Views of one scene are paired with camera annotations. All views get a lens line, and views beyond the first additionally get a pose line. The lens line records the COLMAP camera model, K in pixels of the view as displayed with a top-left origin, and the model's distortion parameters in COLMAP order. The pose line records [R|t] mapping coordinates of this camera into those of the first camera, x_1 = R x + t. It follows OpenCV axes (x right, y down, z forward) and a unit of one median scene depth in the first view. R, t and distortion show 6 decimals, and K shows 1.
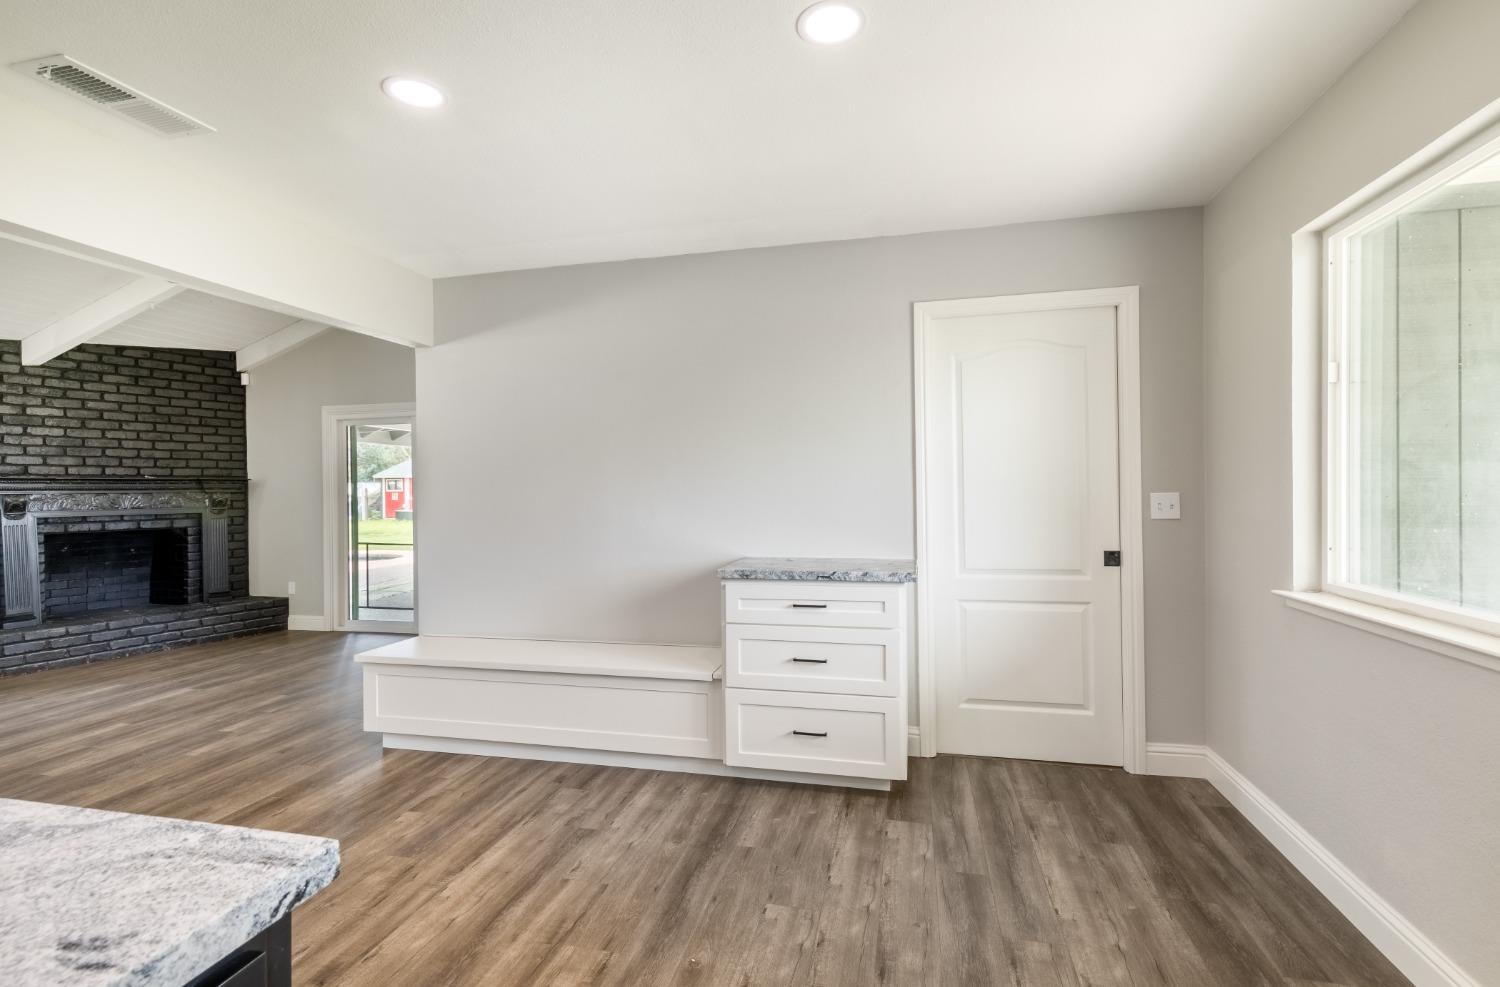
lens RADIAL K [[667.3, 0, 765.0], [0, 667.3, 490.2], [0, 0, 1]] dist [-0.018258, -0.000201]
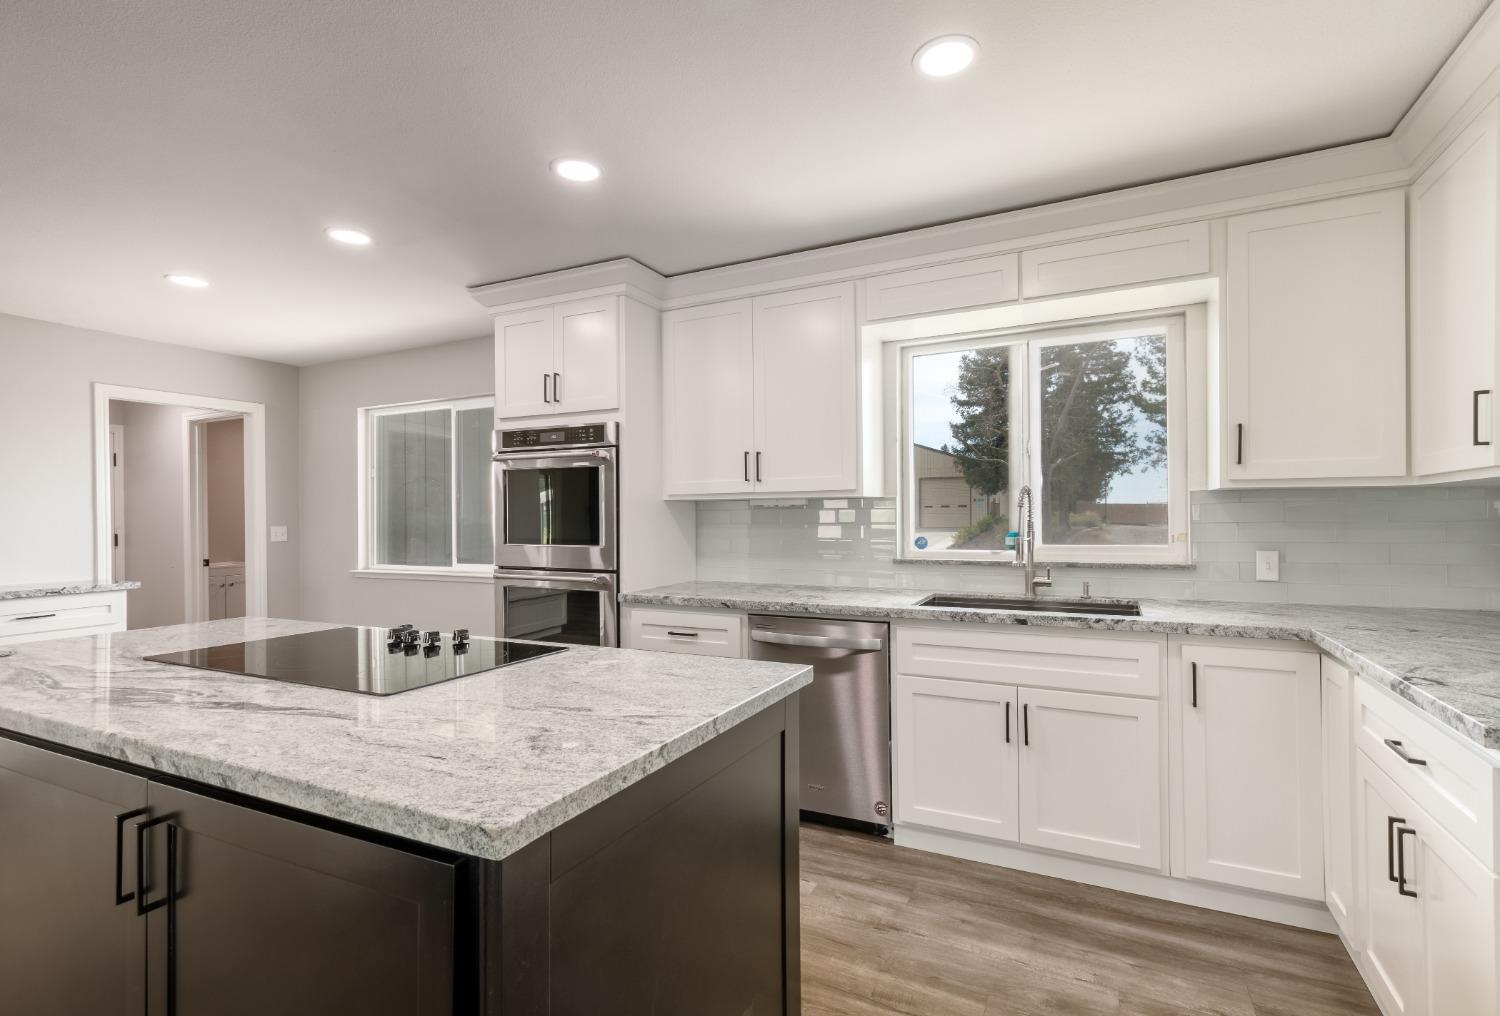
lens RADIAL K [[719.4, 0, 750.0], [0, 719.4, 508.0], [0, 0, 1]] dist [0.002298, 0.000446]
pose [[0.264288, 0.013516, 0.964349, -0.445383], [0.012879, 0.999763, -0.017542, 0.002188], [-0.964358, 0.017056, 0.264051, -0.343108]]
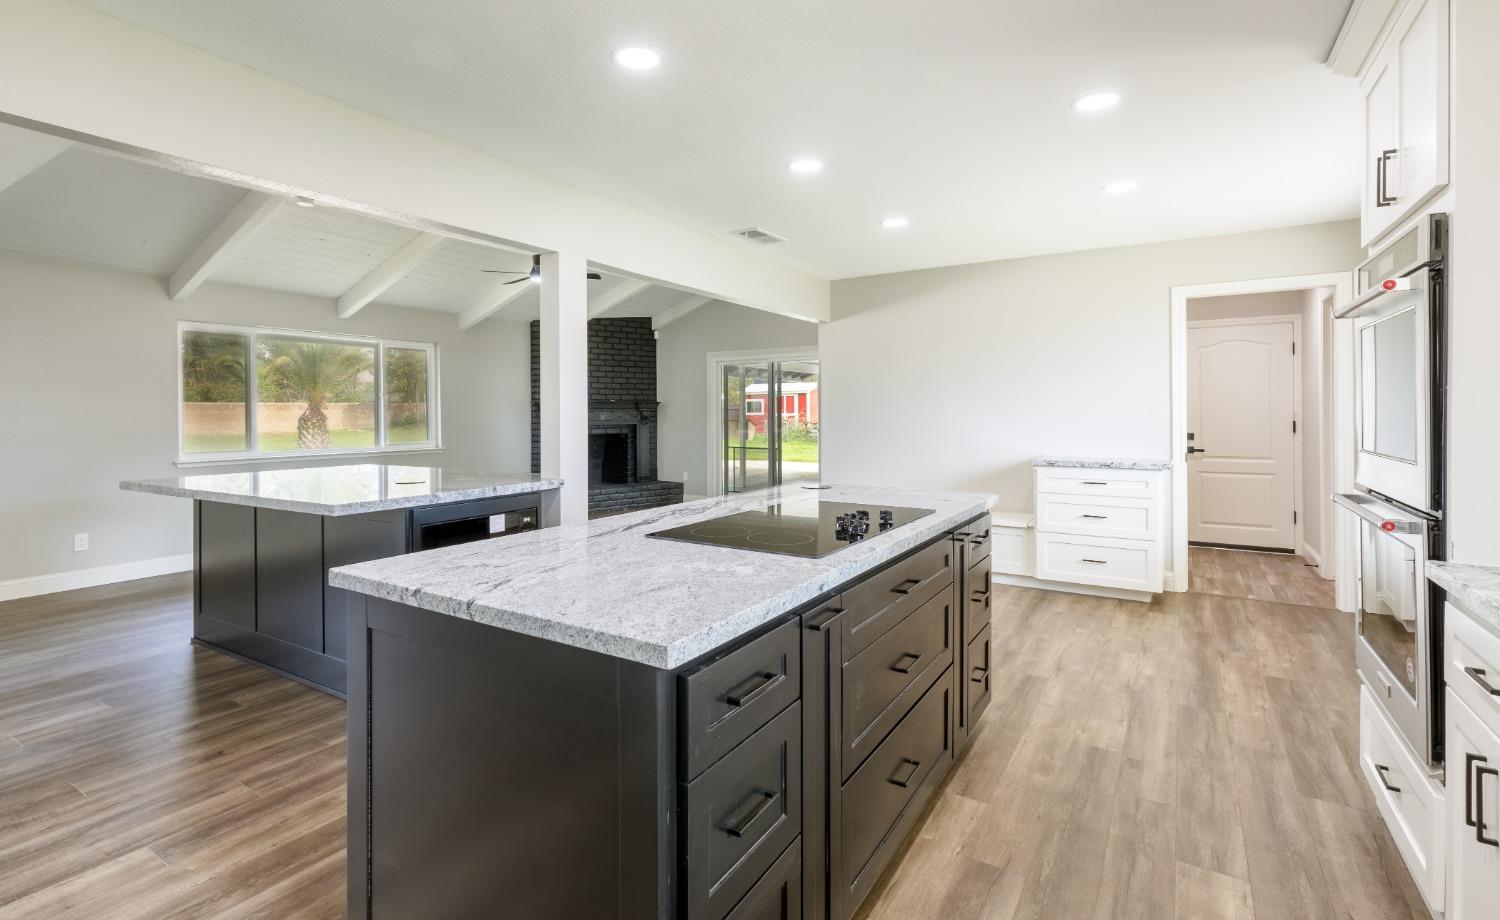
lens RADIAL K [[695.0, 0, 727.8], [0, 695.0, 410.3], [0, 0, 1]] dist [0.001317, 0.000082]
pose [[0.933090, 0.008396, -0.359546, -0.079210], [-0.009072, 0.999959, -0.000192, 0.000692], [0.359530, 0.003441, 0.933127, -0.450862]]
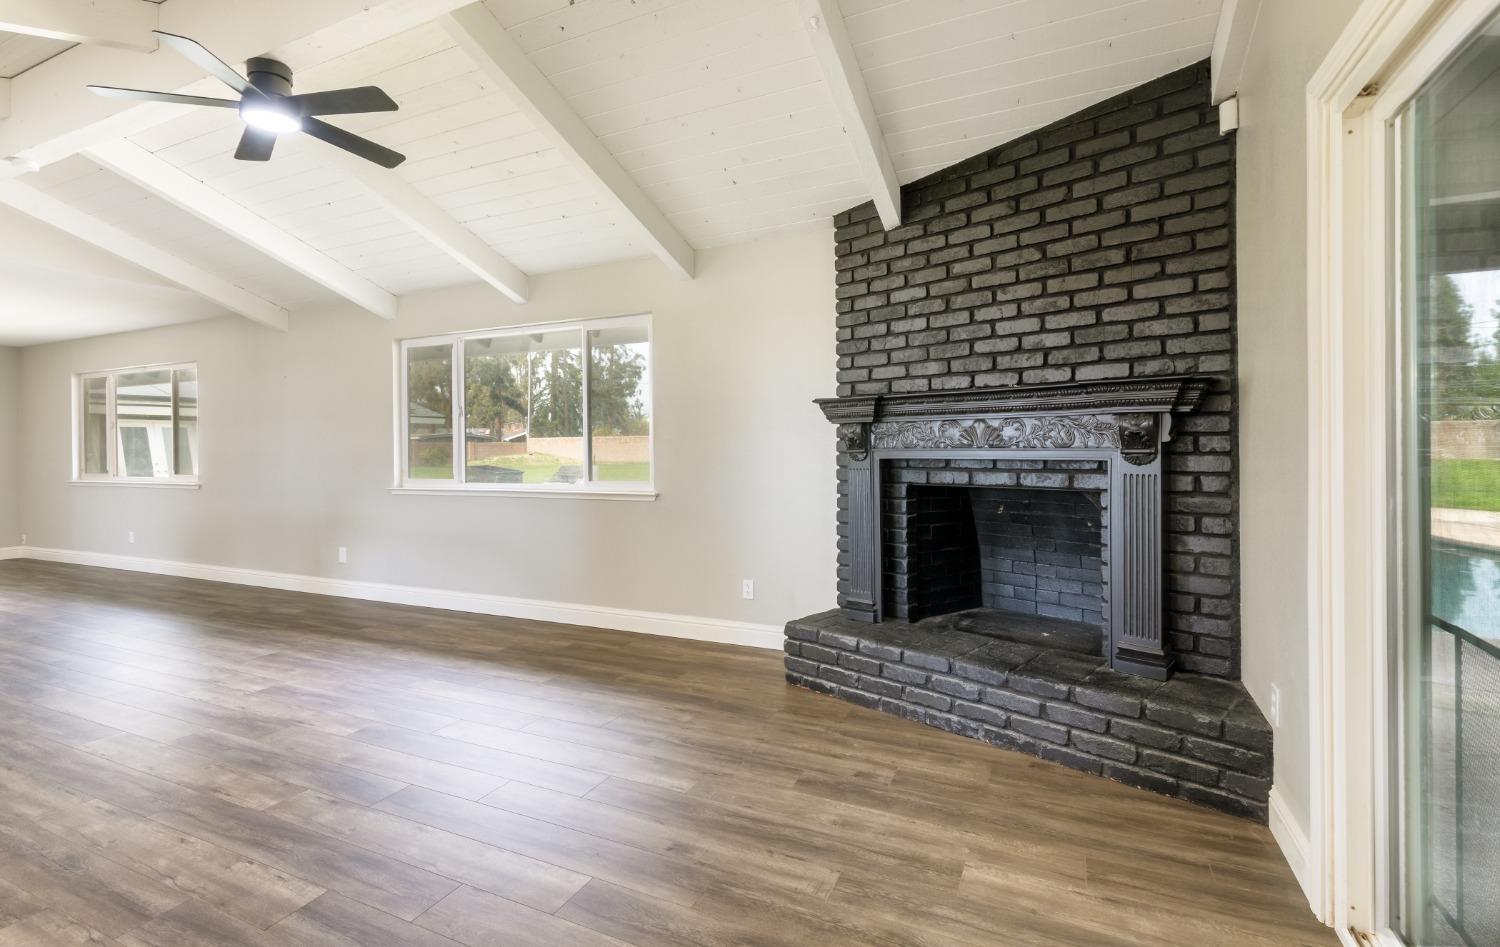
lens RADIAL K [[696.5, 0, 749.4], [0, 696.5, 446.9], [0, 0, 1]] dist [0.012105, -0.000058]
pose [[-0.232423, 0.016287, -0.972478, -0.357002], [0.009203, 0.999852, 0.014546, 0.016727], [0.972571, -0.005569, -0.232539, 0.910149]]
